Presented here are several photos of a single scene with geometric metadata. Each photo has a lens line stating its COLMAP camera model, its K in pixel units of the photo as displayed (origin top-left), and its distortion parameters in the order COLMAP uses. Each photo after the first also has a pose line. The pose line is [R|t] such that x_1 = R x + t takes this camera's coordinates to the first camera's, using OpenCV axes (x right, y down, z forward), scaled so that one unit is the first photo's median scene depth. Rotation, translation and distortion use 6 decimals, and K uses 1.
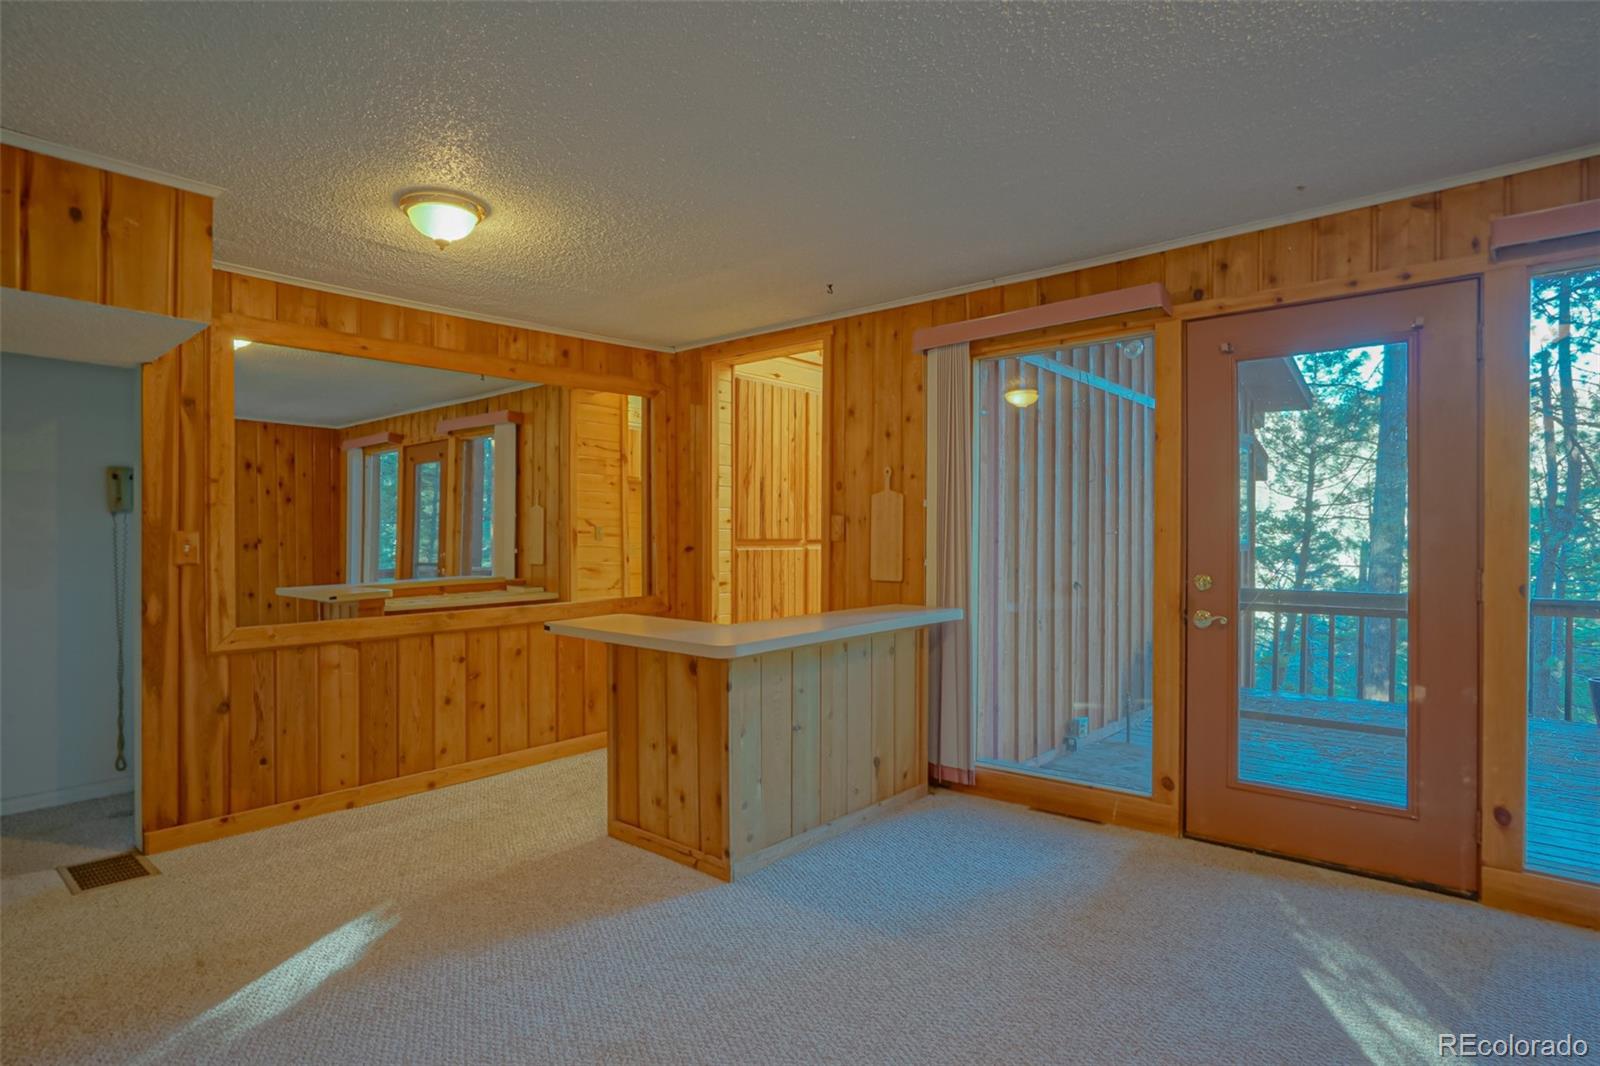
lens RADIAL K [[839.5, 0, 804.6], [0, 839.5, 541.5], [0, 0, 1]] dist [-0.023030, 0.007670]
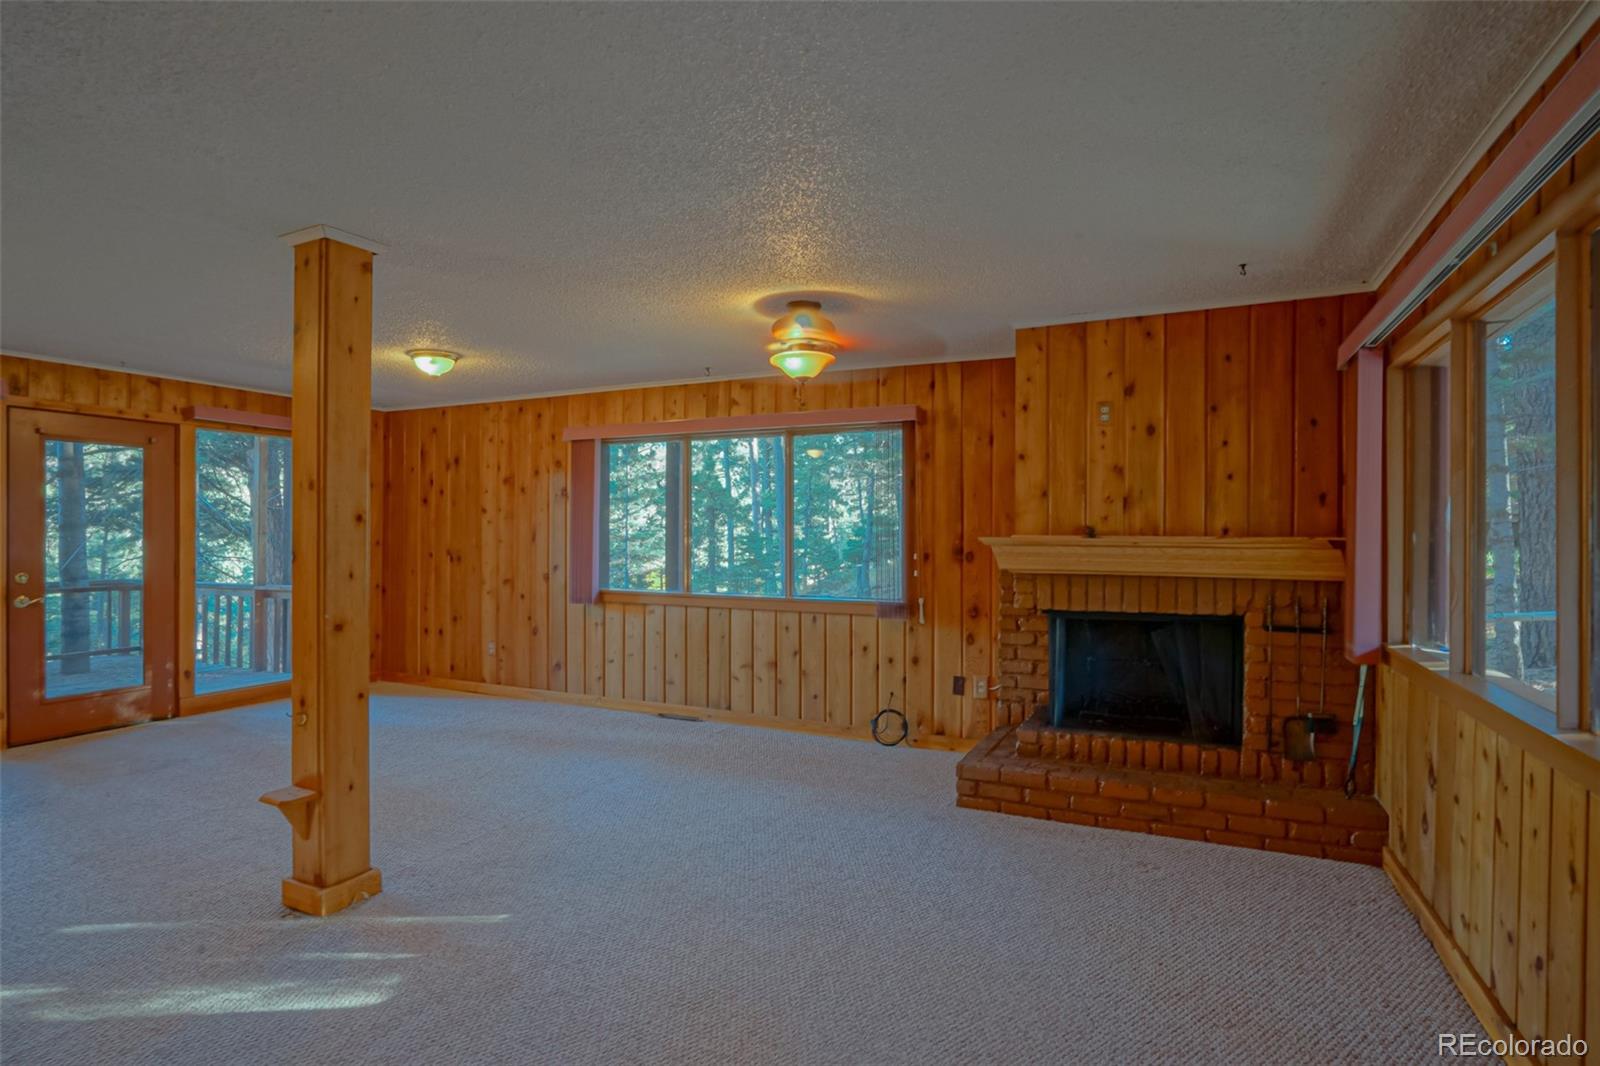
lens RADIAL K [[839.5, 0, 799.5], [0, 839.5, 533.3], [0, 0, 1]] dist [-0.023030, 0.007670]
pose [[-0.270962, -0.004929, 0.962577, -1.106518], [-0.005887, 0.999977, 0.003463, -0.038137], [-0.962572, -0.004728, -0.270985, 0.023522]]
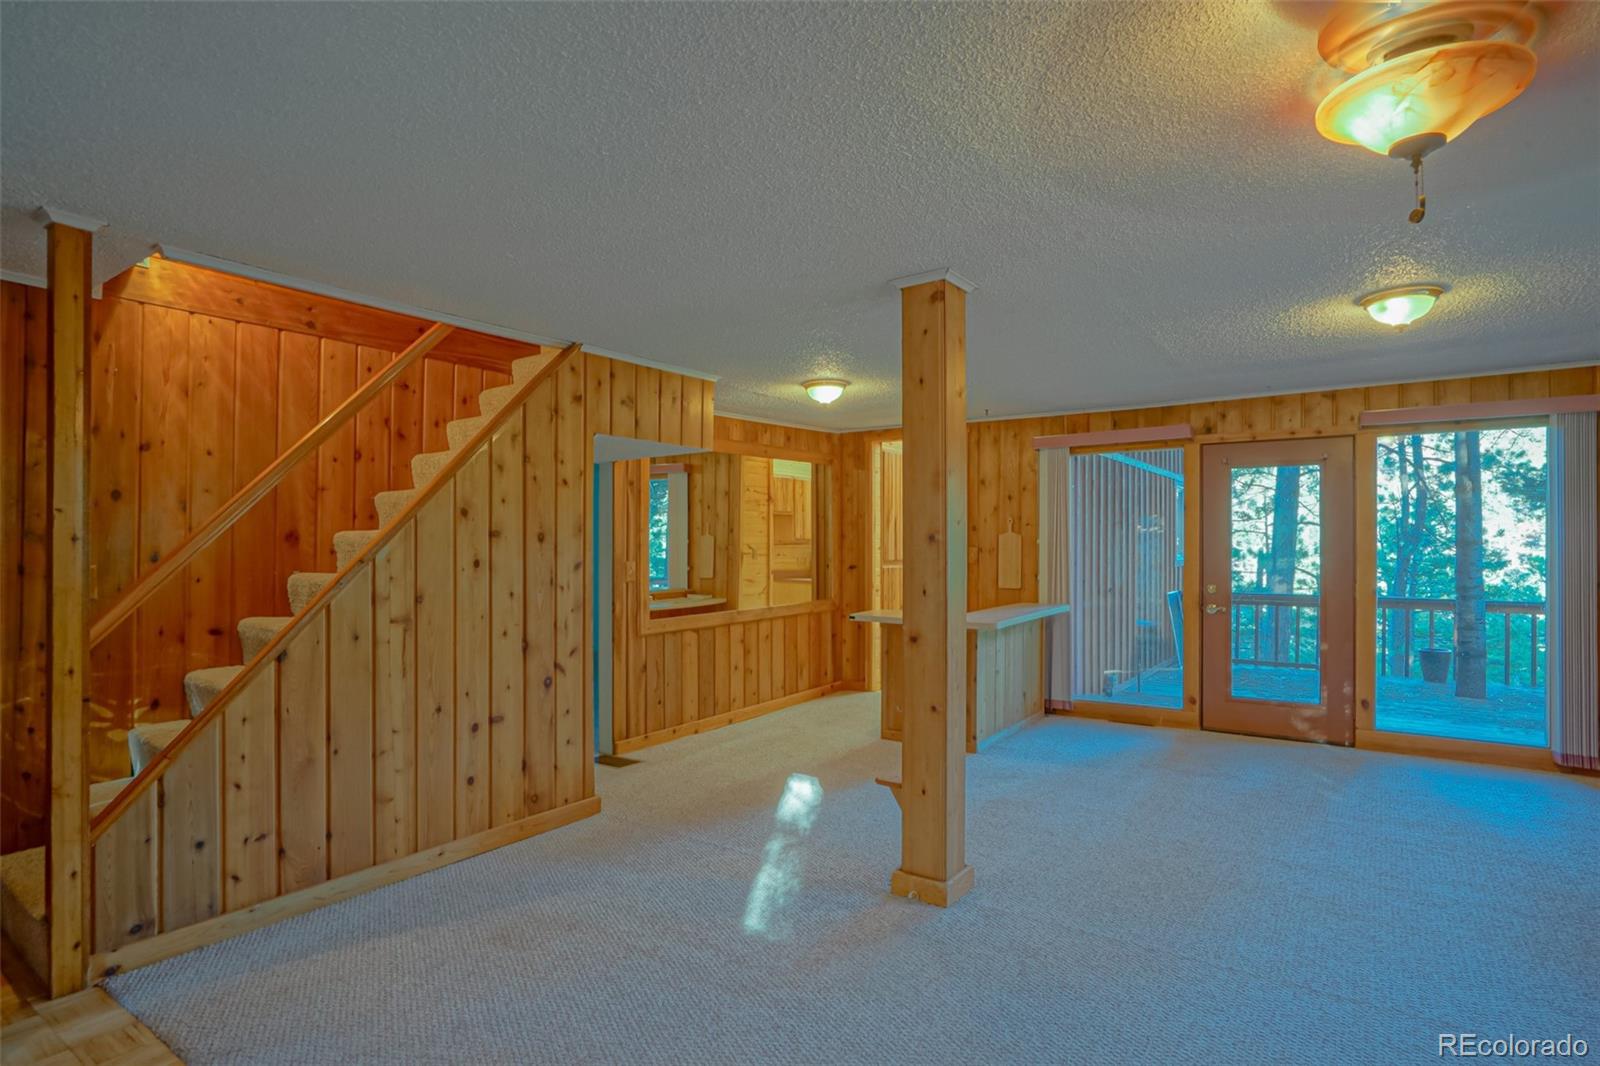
lens RADIAL K [[839.5, 0, 796.1], [0, 839.5, 543.9], [0, 0, 1]] dist [-0.023030, 0.007670]
pose [[0.995416, -0.000776, 0.095642, -0.476215], [0.001061, 0.999995, -0.002926, -0.035249], [-0.095639, 0.003014, 0.995412, -0.576293]]
